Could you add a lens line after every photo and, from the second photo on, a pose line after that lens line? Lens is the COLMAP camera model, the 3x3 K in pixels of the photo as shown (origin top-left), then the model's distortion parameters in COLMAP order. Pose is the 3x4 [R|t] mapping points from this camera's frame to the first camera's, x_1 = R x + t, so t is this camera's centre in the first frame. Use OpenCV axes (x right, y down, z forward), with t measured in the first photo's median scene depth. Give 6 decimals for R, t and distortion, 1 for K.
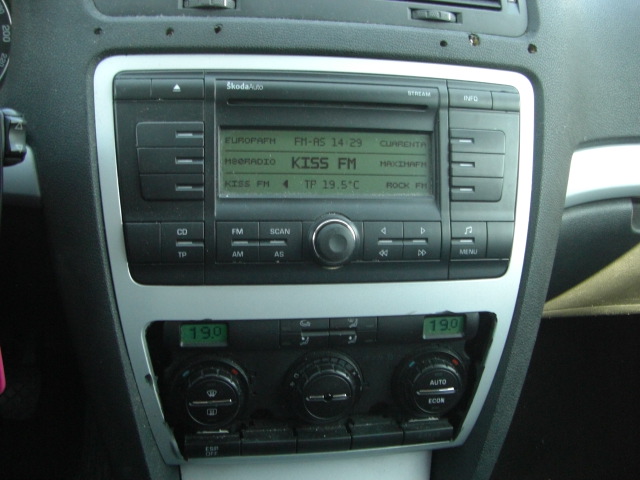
lens RADIAL K [[718.3, 0, 317.7], [0, 718.3, 234.6], [0, 0, 1]] dist [-0.140338, 0.000000]
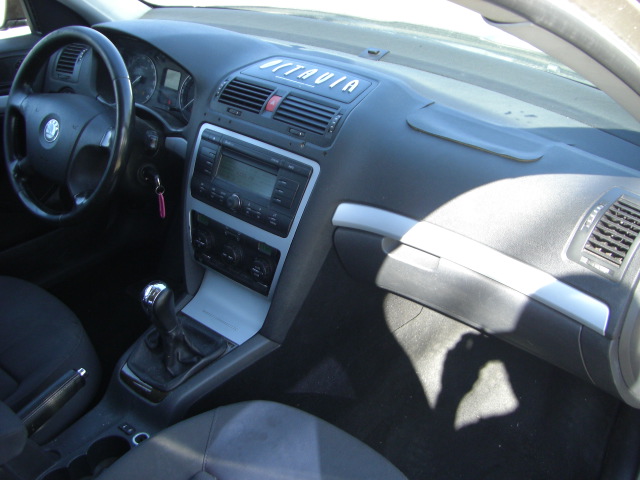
lens RADIAL K [[718.3, 0, 319.0], [0, 718.3, 243.3], [0, 0, 1]] dist [-0.140338, 0.000000]
pose [[0.642988, 0.331422, -0.690454, 2.161136], [-0.298044, 0.938736, 0.173044, -0.412201], [0.705504, 0.094521, 0.702374, -0.721415]]
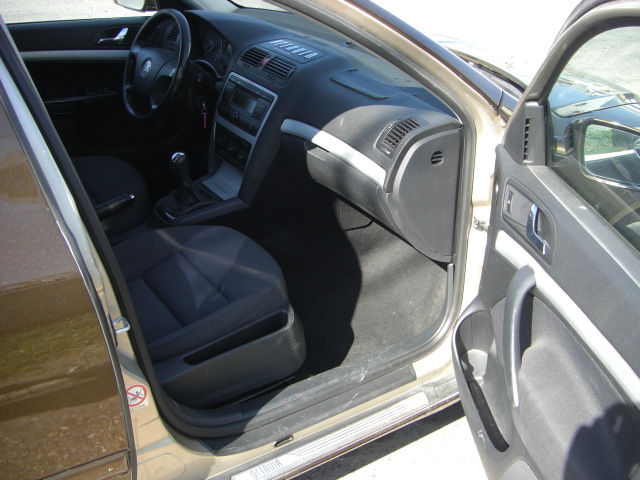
lens RADIAL K [[718.3, 0, 319.4], [0, 718.3, 238.6], [0, 0, 1]] dist [-0.140338, 0.000000]
pose [[0.406558, 0.376830, -0.832292, 4.400661], [-0.403194, 0.891471, 0.206672, -0.460621], [0.819844, 0.251551, 0.514371, -0.781873]]
